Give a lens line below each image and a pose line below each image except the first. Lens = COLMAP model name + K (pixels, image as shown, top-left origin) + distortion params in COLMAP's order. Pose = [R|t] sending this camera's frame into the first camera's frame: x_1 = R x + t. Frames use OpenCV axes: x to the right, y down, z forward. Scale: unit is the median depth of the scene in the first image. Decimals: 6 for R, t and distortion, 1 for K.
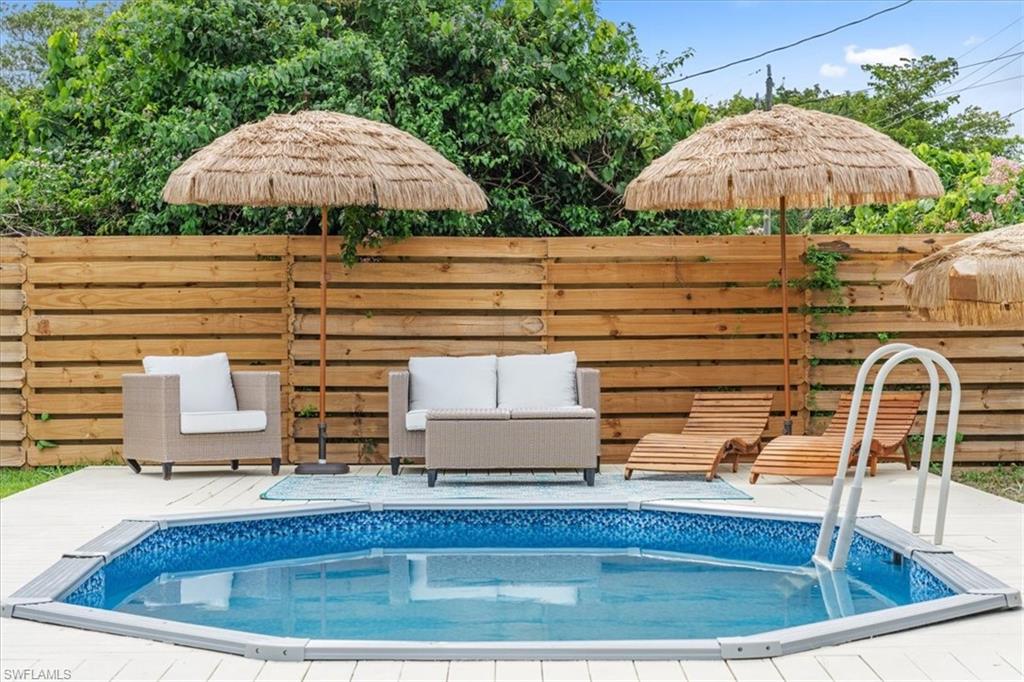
lens RADIAL K [[416.8, 0, 505.5], [0, 416.8, 327.4], [0, 0, 1]] dist [0.001069, 0.000174]
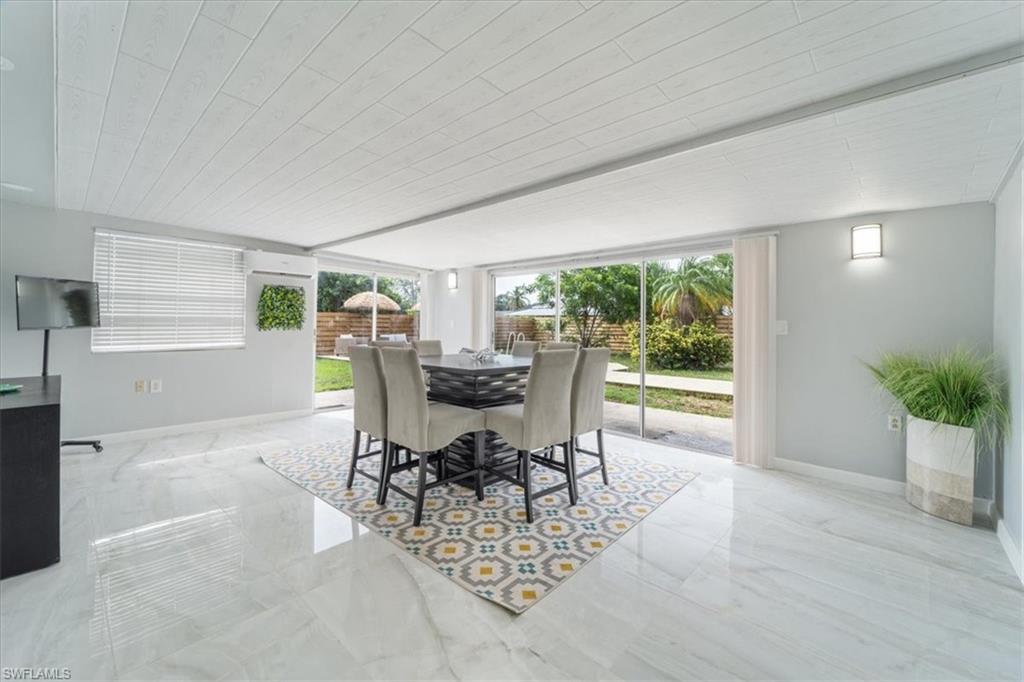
lens RADIAL K [[416.8, 0, 505.5], [0, 416.8, 327.4], [0, 0, 1]] dist [0.001069, 0.000174]
pose [[0.678841, 0.003115, 0.734279, -3.529132], [-0.002217, 0.999995, -0.002193, -0.026068], [-0.734282, -0.000139, 0.678844, -4.552938]]
